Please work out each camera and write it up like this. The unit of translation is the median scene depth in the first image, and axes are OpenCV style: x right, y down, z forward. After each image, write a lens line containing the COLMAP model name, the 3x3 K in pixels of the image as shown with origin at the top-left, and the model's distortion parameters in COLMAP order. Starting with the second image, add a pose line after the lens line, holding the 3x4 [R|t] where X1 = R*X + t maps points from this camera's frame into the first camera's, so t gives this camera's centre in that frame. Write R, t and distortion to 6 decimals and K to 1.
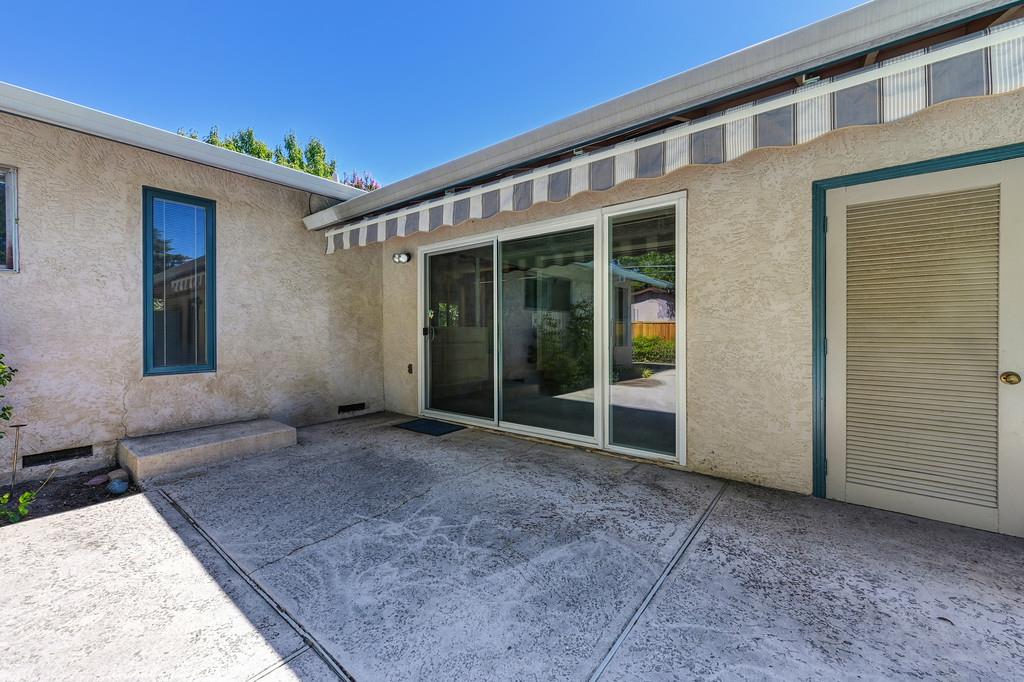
lens RADIAL K [[403.5, 0, 515.3], [0, 403.5, 332.9], [0, 0, 1]] dist [-0.001229, -0.000125]
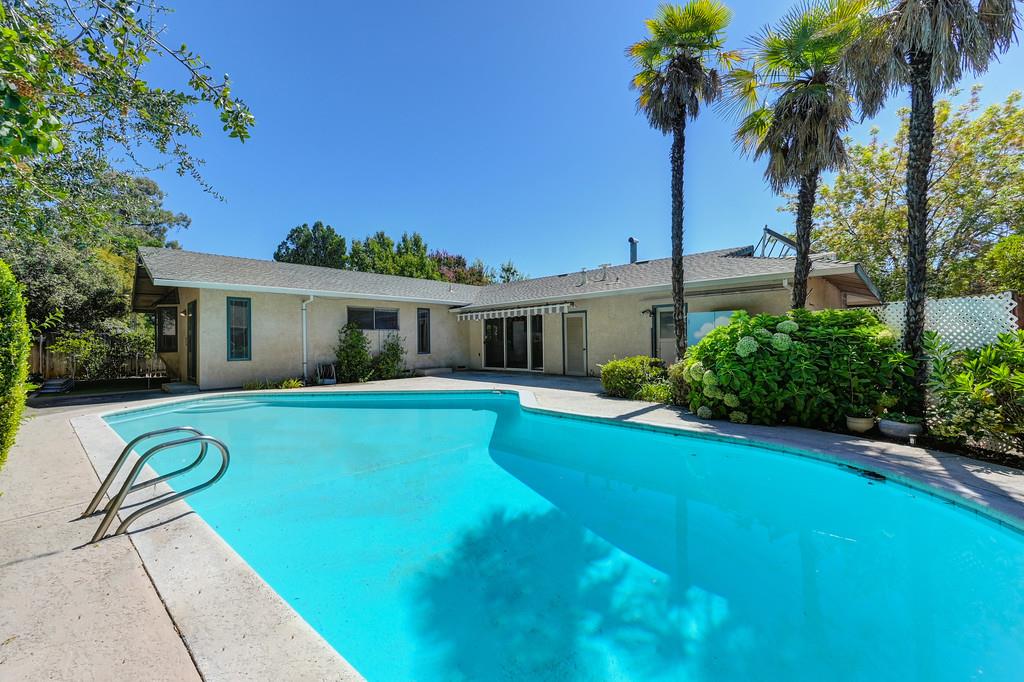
lens RADIAL K [[403.5, 0, 515.3], [0, 403.5, 332.9], [0, 0, 1]] dist [-0.001229, -0.000125]
pose [[0.994700, -0.010344, -0.102295, 0.418138], [0.008937, 0.999859, -0.014211, -0.038176], [0.102427, 0.013222, 0.994653, -2.579742]]
